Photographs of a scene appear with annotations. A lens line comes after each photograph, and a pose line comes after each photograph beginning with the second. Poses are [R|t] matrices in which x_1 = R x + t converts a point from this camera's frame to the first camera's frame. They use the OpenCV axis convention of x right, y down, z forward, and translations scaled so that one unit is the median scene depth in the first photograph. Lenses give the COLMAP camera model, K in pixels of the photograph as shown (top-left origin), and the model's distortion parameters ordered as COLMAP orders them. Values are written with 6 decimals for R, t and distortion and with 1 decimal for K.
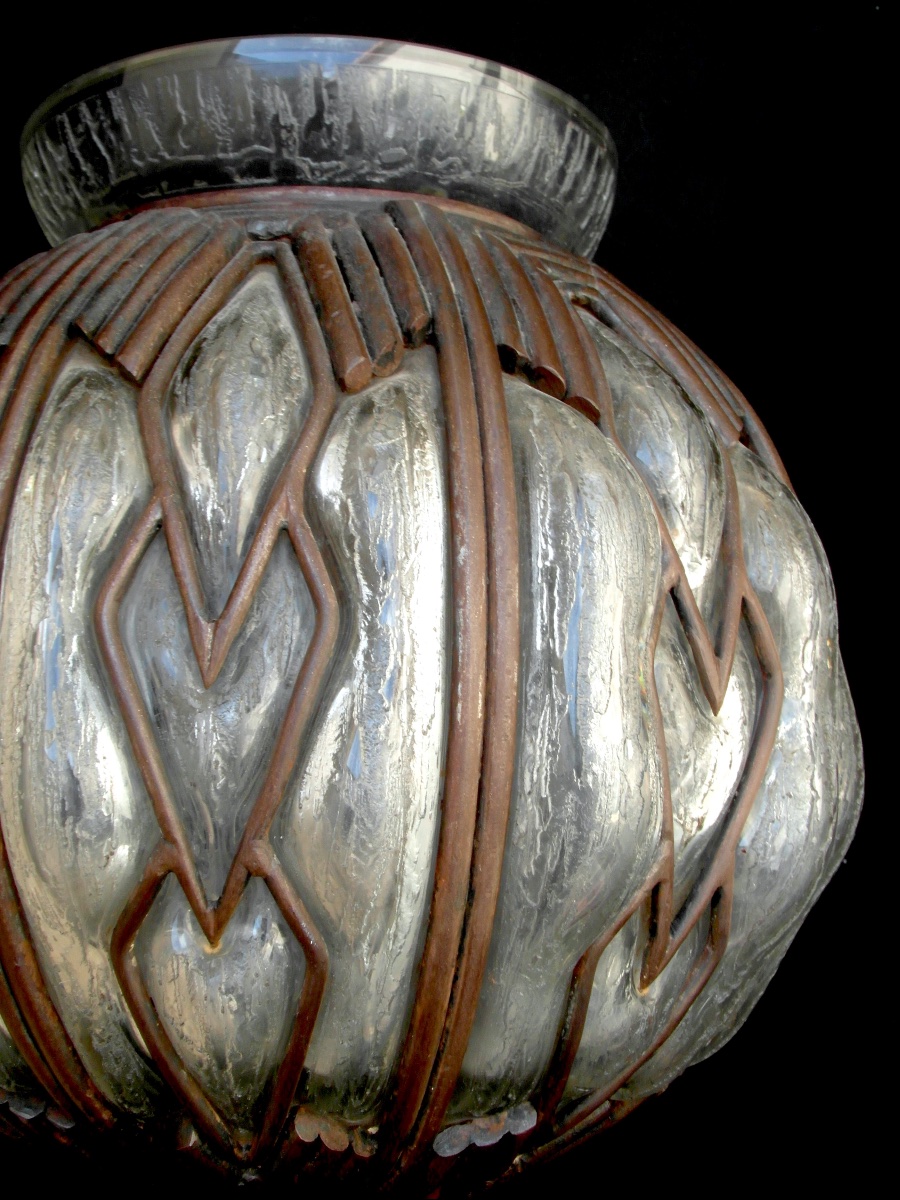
lens RADIAL K [[1498.3, 0, 450.0], [0, 1498.3, 600.0], [0, 0, 1]] dist [-0.013503, -0.032746]
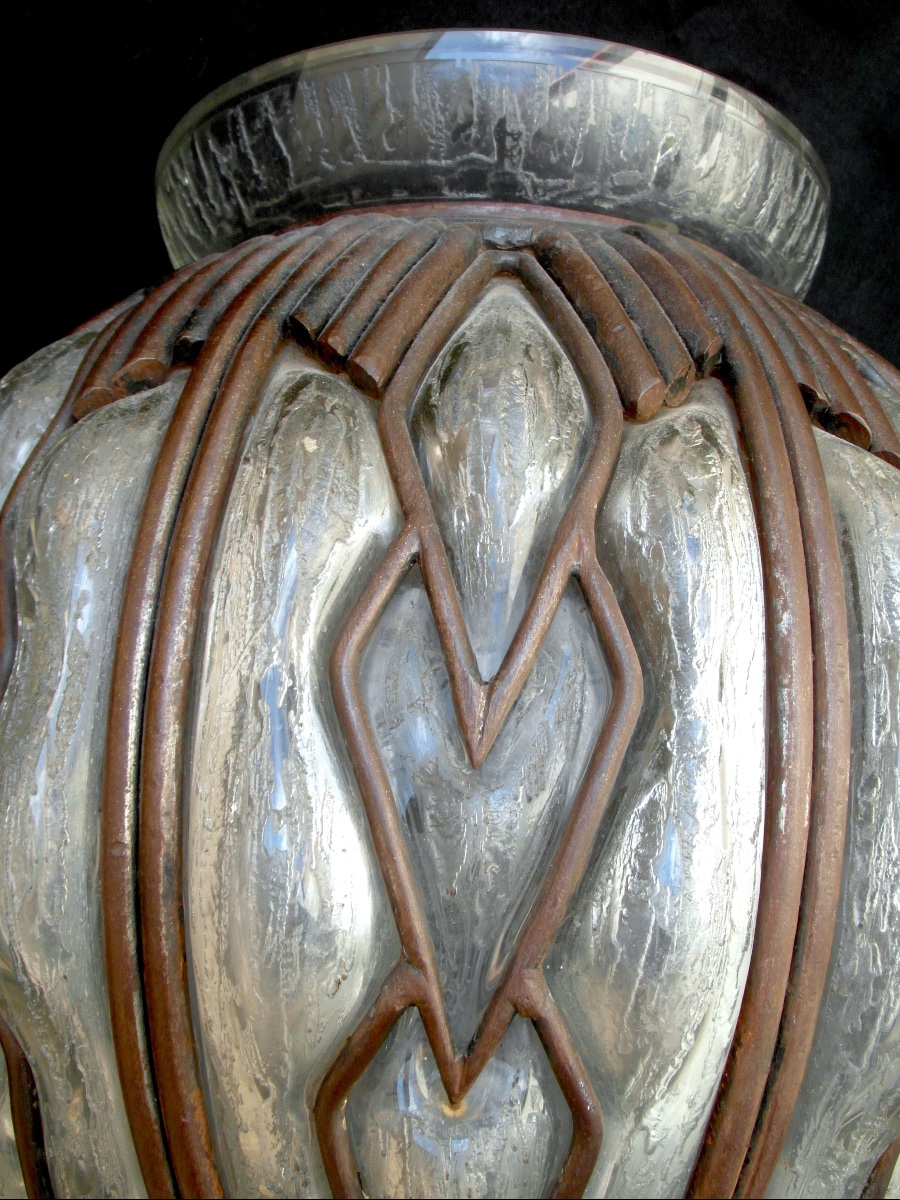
lens RADIAL K [[1498.3, 0, 450.0], [0, 1498.3, 600.0], [0, 0, 1]] dist [-0.013503, -0.032746]
pose [[0.996399, 0.064071, 0.055537, -0.200463], [-0.058195, 0.993117, -0.101650, 0.046453], [-0.061668, 0.098052, 0.993269, 0.193670]]
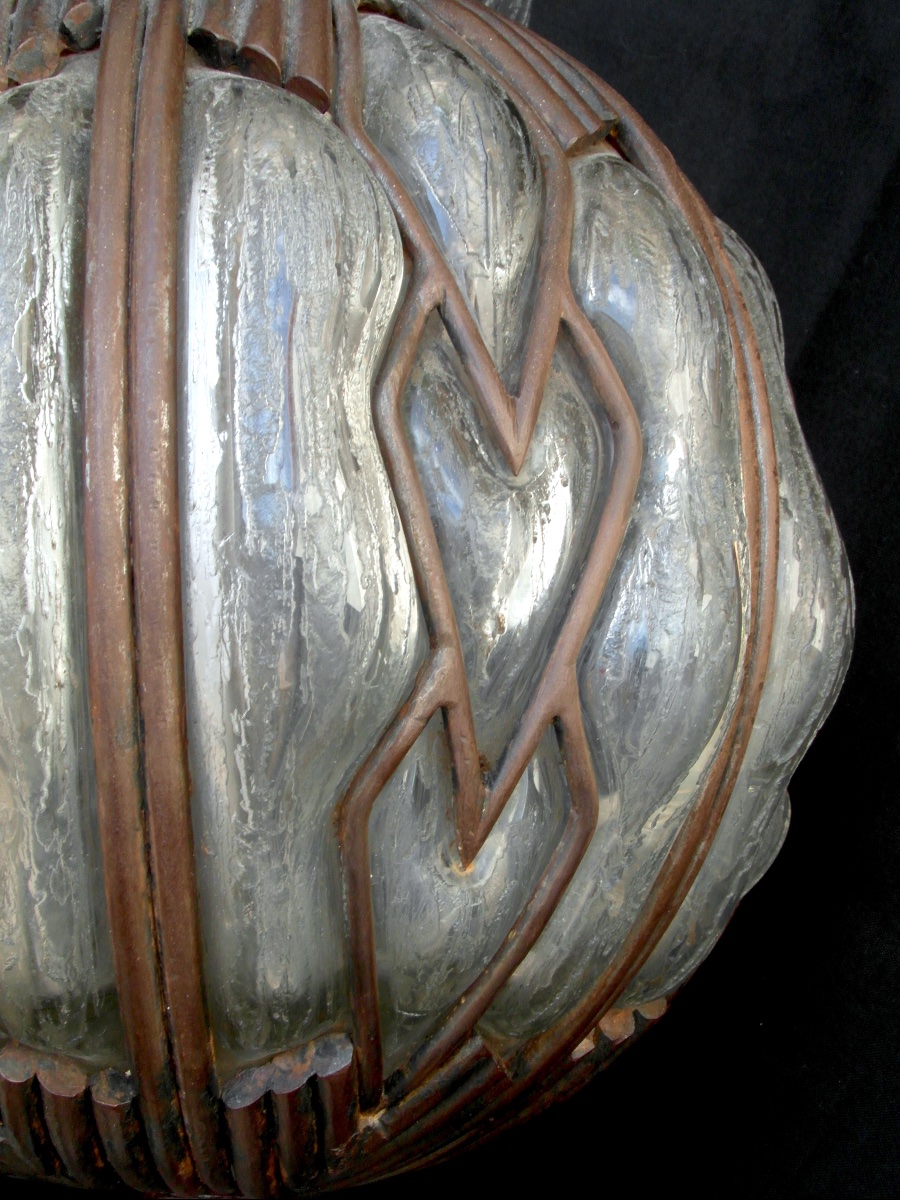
lens RADIAL K [[1498.3, 0, 450.0], [0, 1498.3, 600.0], [0, 0, 1]] dist [-0.013503, -0.032746]
pose [[0.966647, -0.102120, -0.234874, 0.313148], [0.092356, 0.994355, -0.052229, 0.173418], [0.238882, 0.028795, 0.970622, 0.300352]]
